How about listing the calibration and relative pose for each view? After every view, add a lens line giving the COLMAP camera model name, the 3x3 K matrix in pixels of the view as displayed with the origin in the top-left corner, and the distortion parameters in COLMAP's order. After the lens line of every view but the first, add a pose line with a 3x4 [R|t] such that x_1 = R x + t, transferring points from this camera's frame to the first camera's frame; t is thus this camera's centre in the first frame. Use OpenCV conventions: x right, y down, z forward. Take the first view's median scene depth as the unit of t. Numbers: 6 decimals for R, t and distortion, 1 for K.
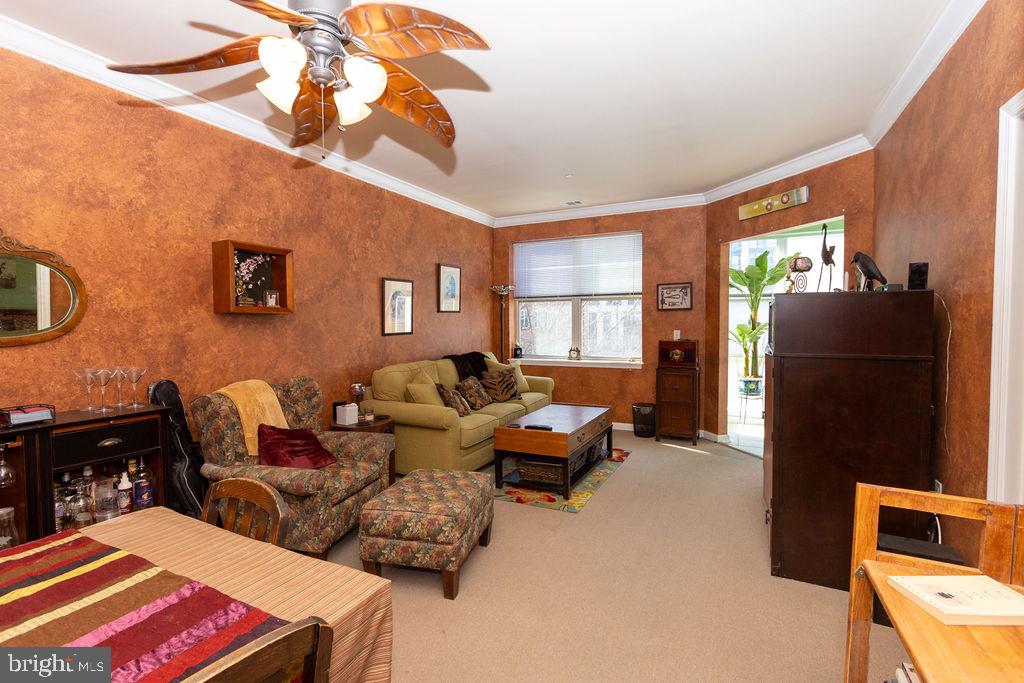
lens RADIAL K [[464.6, 0, 511.6], [0, 464.6, 340.1], [0, 0, 1]] dist [0.005264, -0.002723]
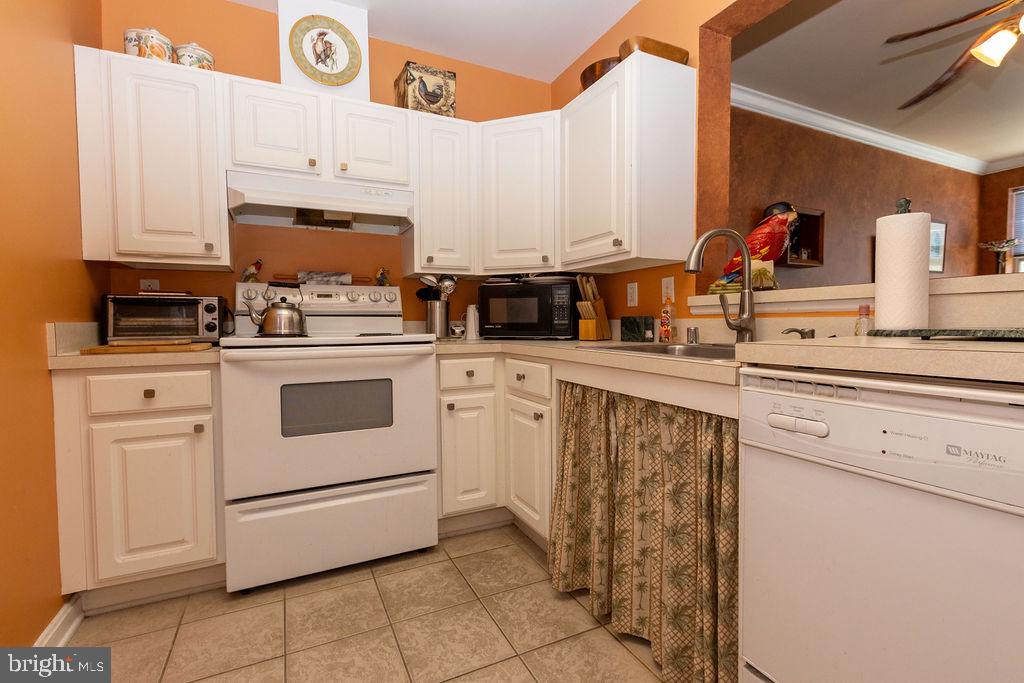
lens RADIAL K [[464.6, 0, 510.7], [0, 464.6, 340.4], [0, 0, 1]] dist [0.005264, -0.002723]
pose [[0.793511, 0.025116, -0.608038, -0.289890], [-0.020314, 0.999684, 0.014782, 0.097166], [0.608217, 0.000622, 0.793770, -0.299721]]
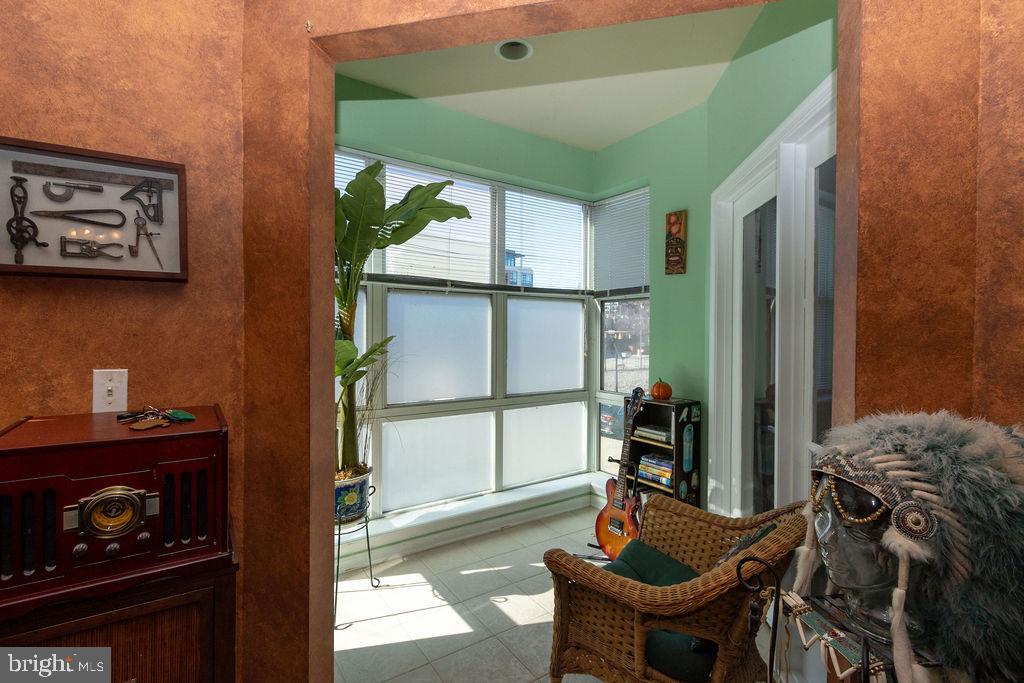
lens RADIAL K [[464.6, 0, 513.6], [0, 464.6, 340.0], [0, 0, 1]] dist [0.005264, -0.002723]
pose [[0.484378, -0.000563, 0.874859, 0.310686], [0.026962, 0.999534, -0.014284, -0.032730], [-0.874443, 0.030507, 0.484167, 0.883698]]
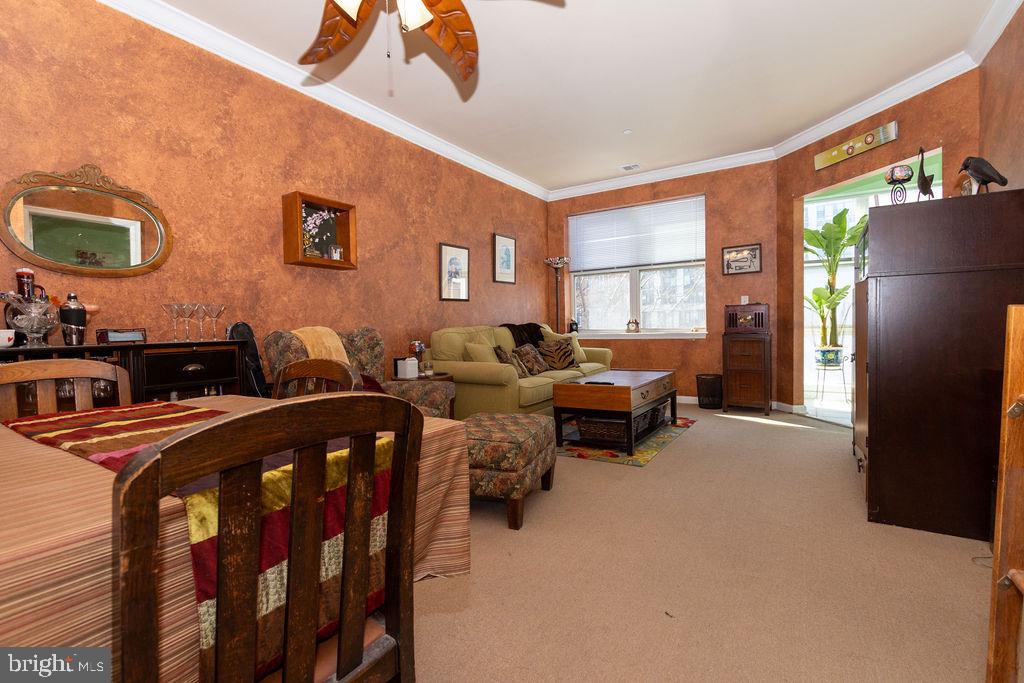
lens RADIAL K [[464.6, 0, 511.3], [0, 464.6, 340.2], [0, 0, 1]] dist [0.005264, -0.002723]
pose [[0.993867, -0.010739, -0.110063, -0.014464], [0.010046, 0.999926, -0.006855, 0.086907], [0.110128, 0.005707, 0.993901, 0.015040]]
